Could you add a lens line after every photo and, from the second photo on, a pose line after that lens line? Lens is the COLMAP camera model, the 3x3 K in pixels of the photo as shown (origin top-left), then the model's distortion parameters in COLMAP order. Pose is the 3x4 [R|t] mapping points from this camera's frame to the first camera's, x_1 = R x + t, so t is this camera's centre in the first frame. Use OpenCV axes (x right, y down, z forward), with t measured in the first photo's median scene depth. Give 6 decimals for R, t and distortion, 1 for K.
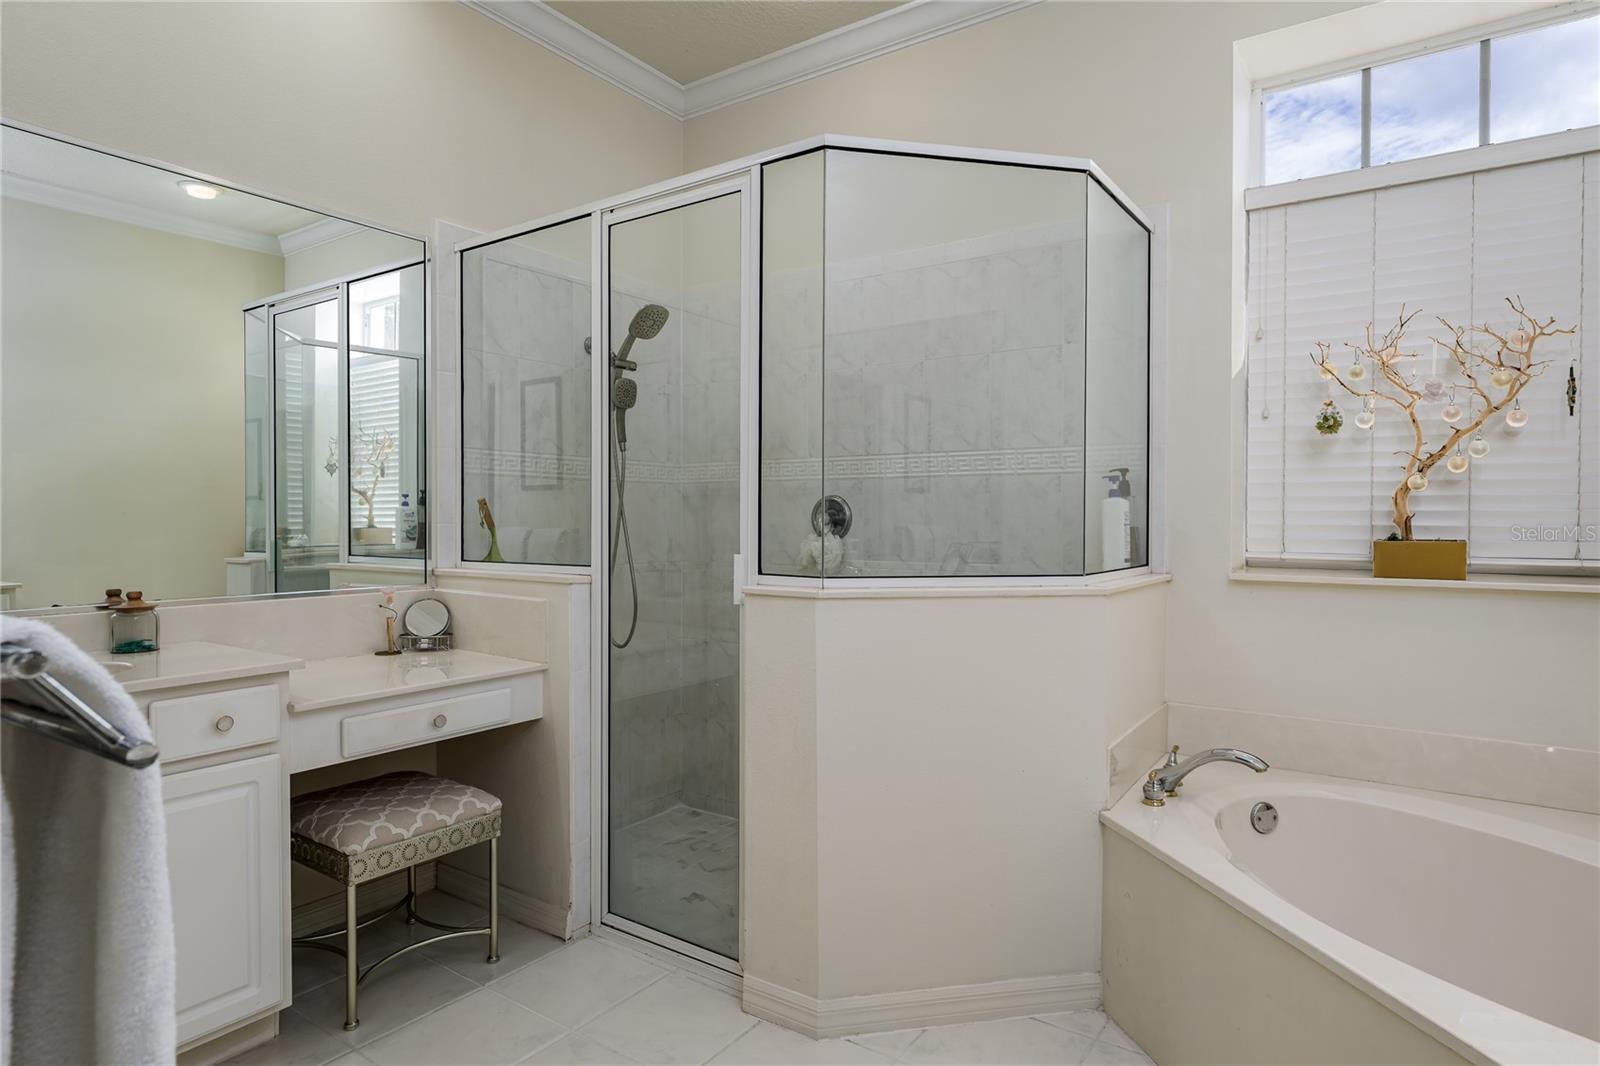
lens RADIAL K [[888.5, 0, 795.3], [0, 888.5, 527.3], [0, 0, 1]] dist [-0.004192, 0.001484]
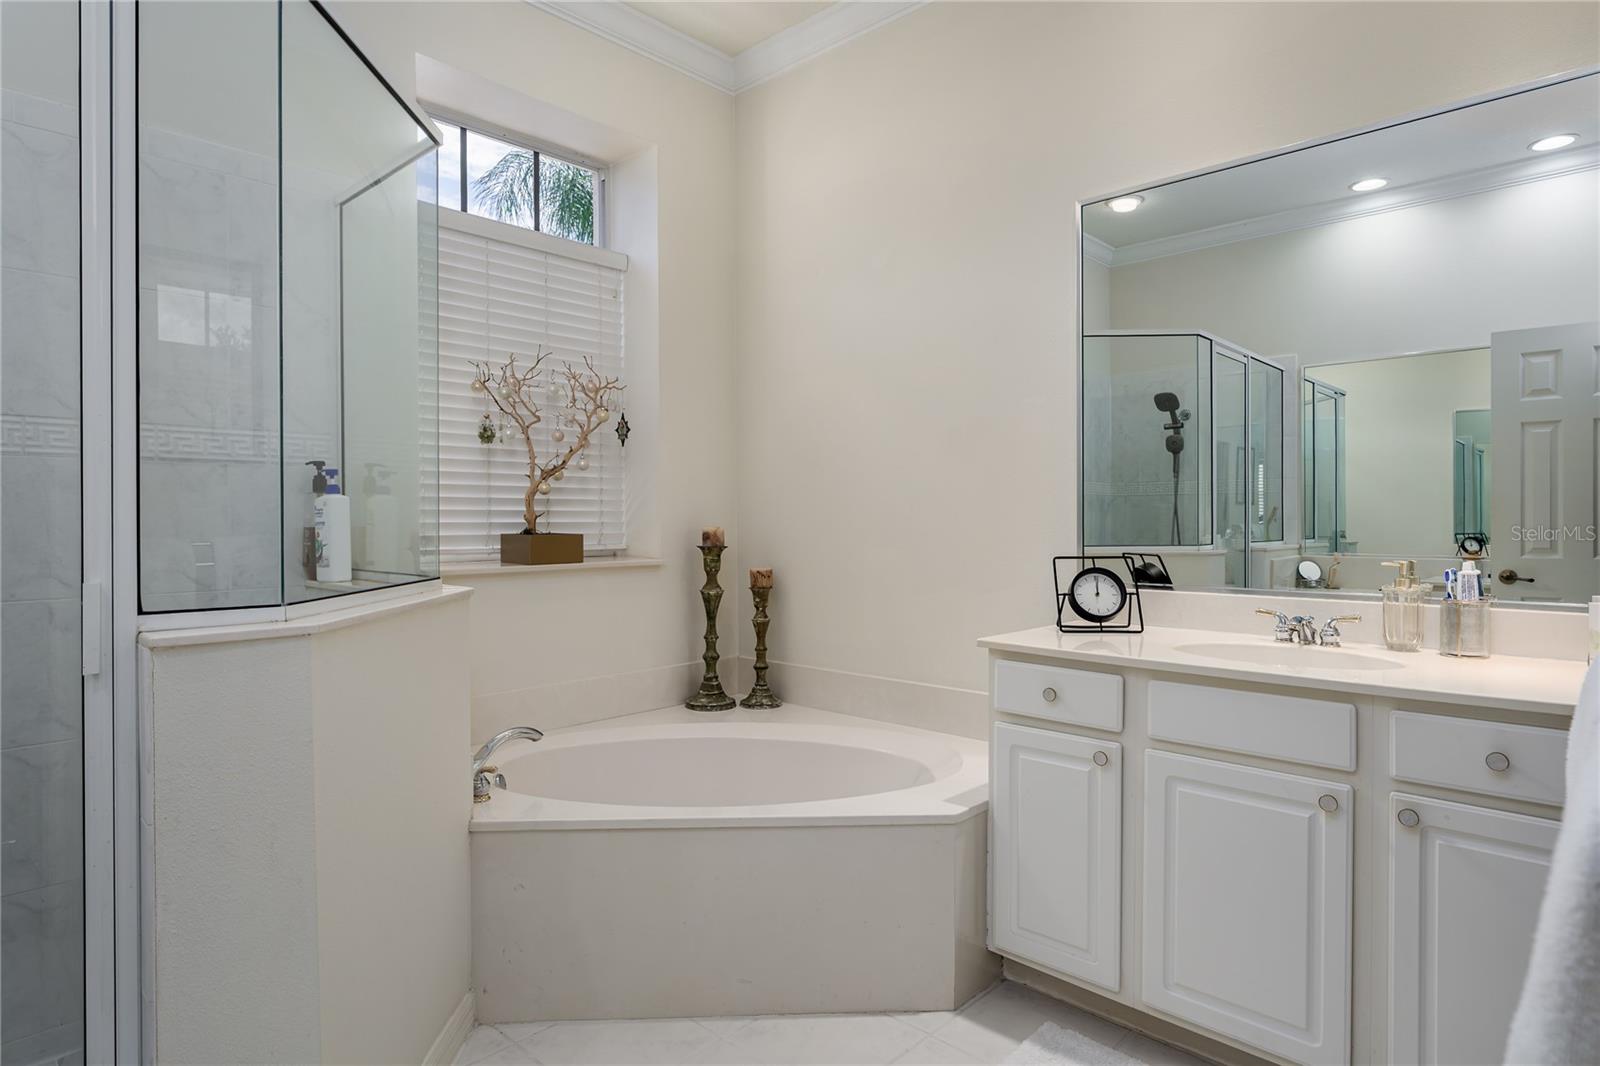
lens RADIAL K [[888.5, 0, 800.1], [0, 888.5, 525.3], [0, 0, 1]] dist [-0.004192, 0.001484]
pose [[0.154800, -0.011136, 0.987883, -0.497823], [0.014899, 0.999849, 0.008937, -0.003575], [-0.987833, 0.013335, 0.154943, 0.450008]]
